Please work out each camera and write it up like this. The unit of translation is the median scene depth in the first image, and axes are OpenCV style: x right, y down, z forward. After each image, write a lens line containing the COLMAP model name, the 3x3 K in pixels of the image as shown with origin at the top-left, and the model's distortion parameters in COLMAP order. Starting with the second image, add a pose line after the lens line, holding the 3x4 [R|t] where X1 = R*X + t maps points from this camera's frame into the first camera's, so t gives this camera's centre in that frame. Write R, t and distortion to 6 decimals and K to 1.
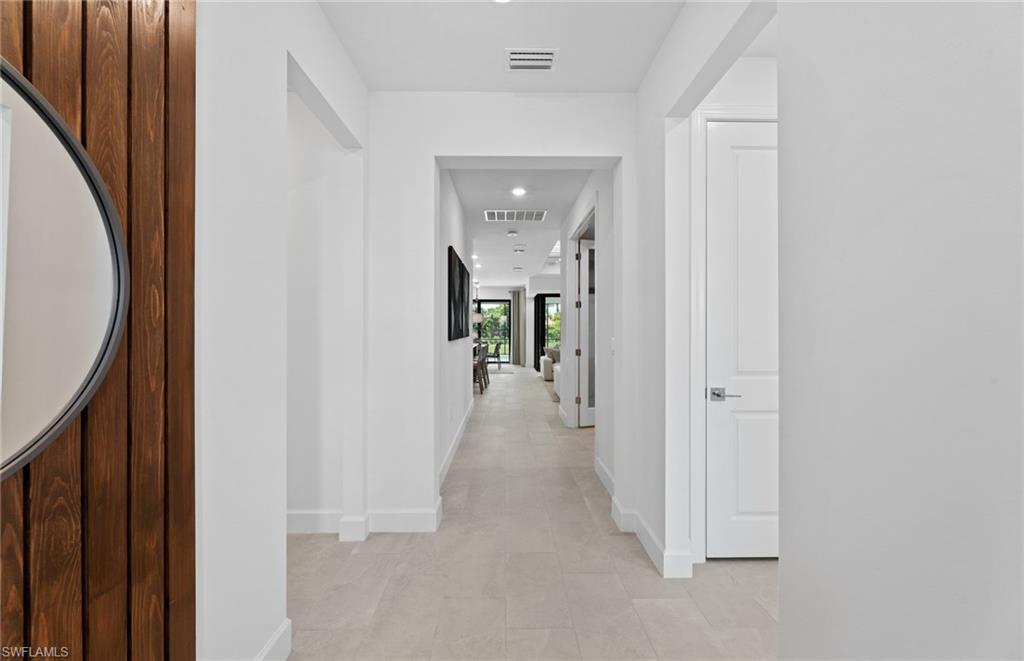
lens RADIAL K [[413.9, 0, 512.0], [0, 413.9, 328.7], [0, 0, 1]] dist [0.001926, 0.000857]
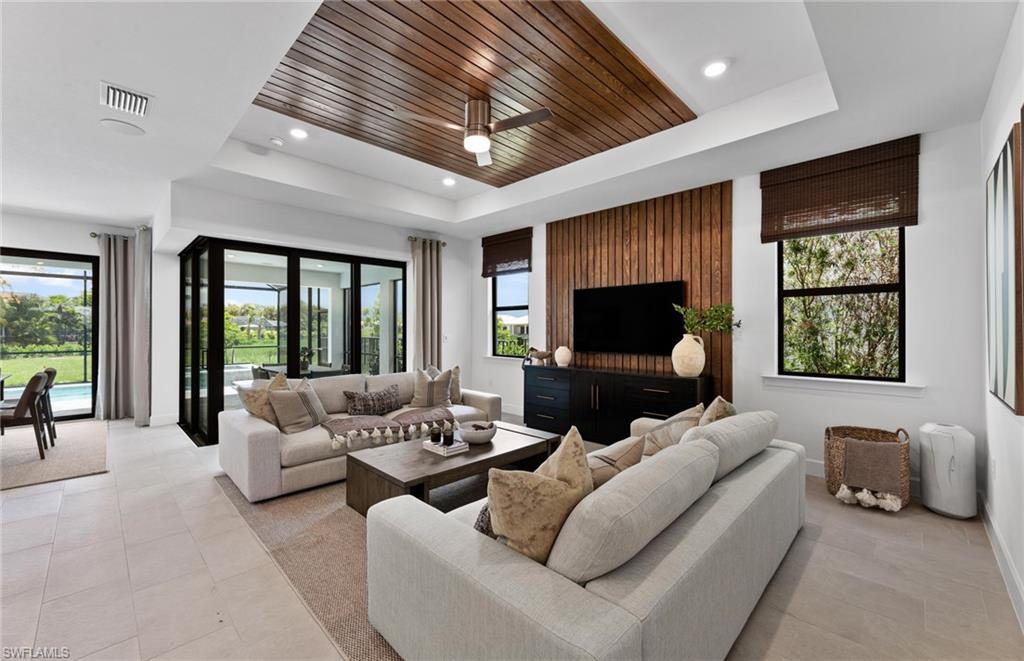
lens RADIAL K [[413.9, 0, 512.2], [0, 413.9, 328.4], [0, 0, 1]] dist [0.001926, 0.000857]
pose [[0.715296, 0.003499, 0.698812, 0.002865], [-0.000727, 0.999991, -0.004262, -0.000208], [-0.698821, 0.002541, 0.715292, 0.449505]]
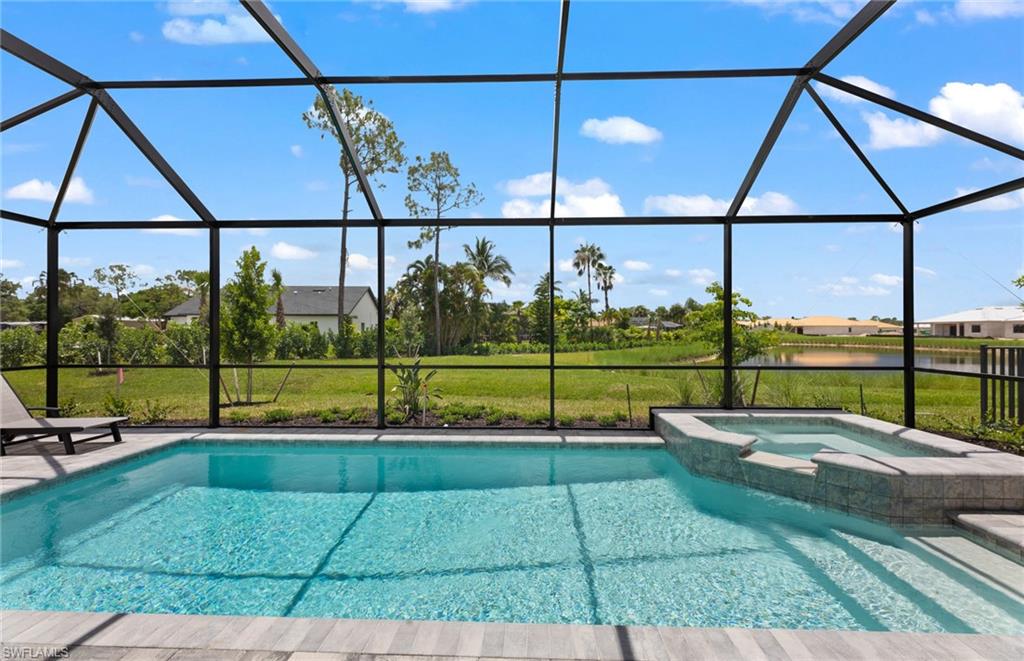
lens RADIAL K [[413.9, 0, 524.4], [0, 413.9, 331.8], [0, 0, 1]] dist [0.001926, 0.000857]
pose [[0.999150, -0.000435, -0.041217, -0.035712], [0.000471, 1.000000, 0.000866, 0.006448], [0.041217, -0.000885, 0.999150, 1.191328]]
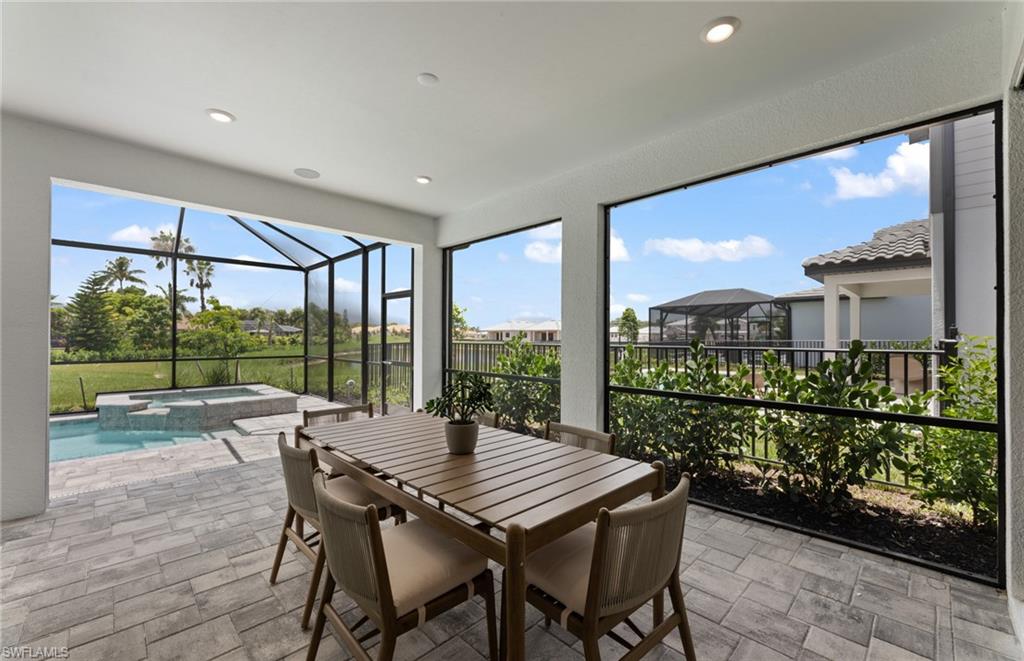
lens RADIAL K [[413.9, 0, 513.6], [0, 413.9, 335.9], [0, 0, 1]] dist [0.001926, 0.000857]
pose [[0.724973, 0.005107, 0.688758, 0.088189], [-0.004278, 0.999987, -0.002912, 0.008043], [-0.688764, -0.000836, 0.724985, 0.872303]]
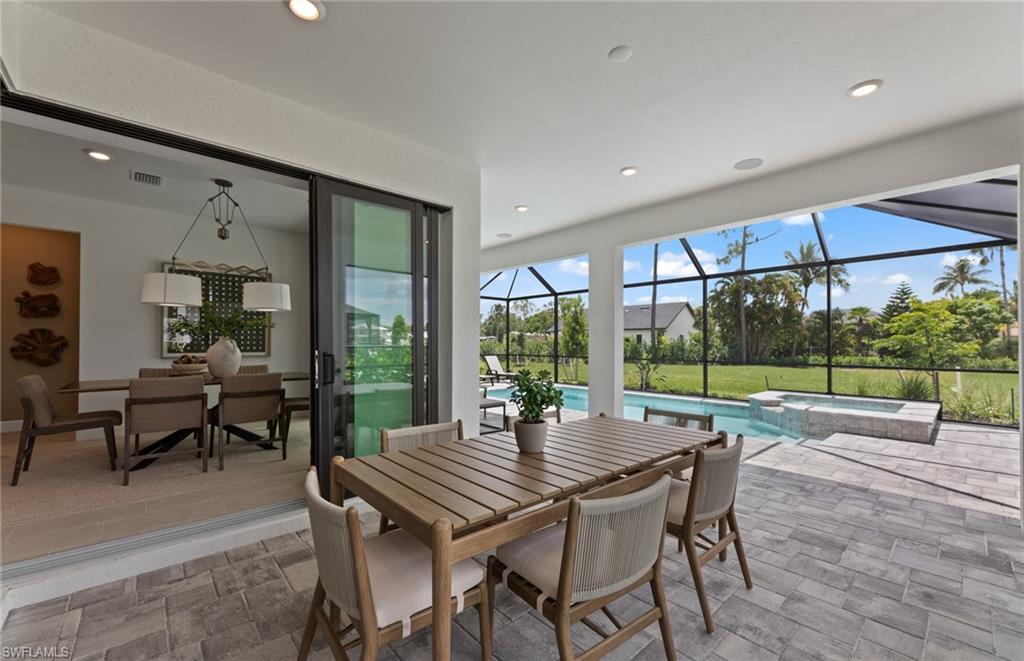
lens RADIAL K [[413.9, 0, 510.8], [0, 413.9, 327.1], [0, 0, 1]] dist [0.001926, 0.000857]
pose [[0.660762, -0.028014, -0.750073, 0.279746], [-0.001532, 0.999251, -0.038670, 0.011149], [0.750594, 0.026700, 0.660224, 0.890164]]
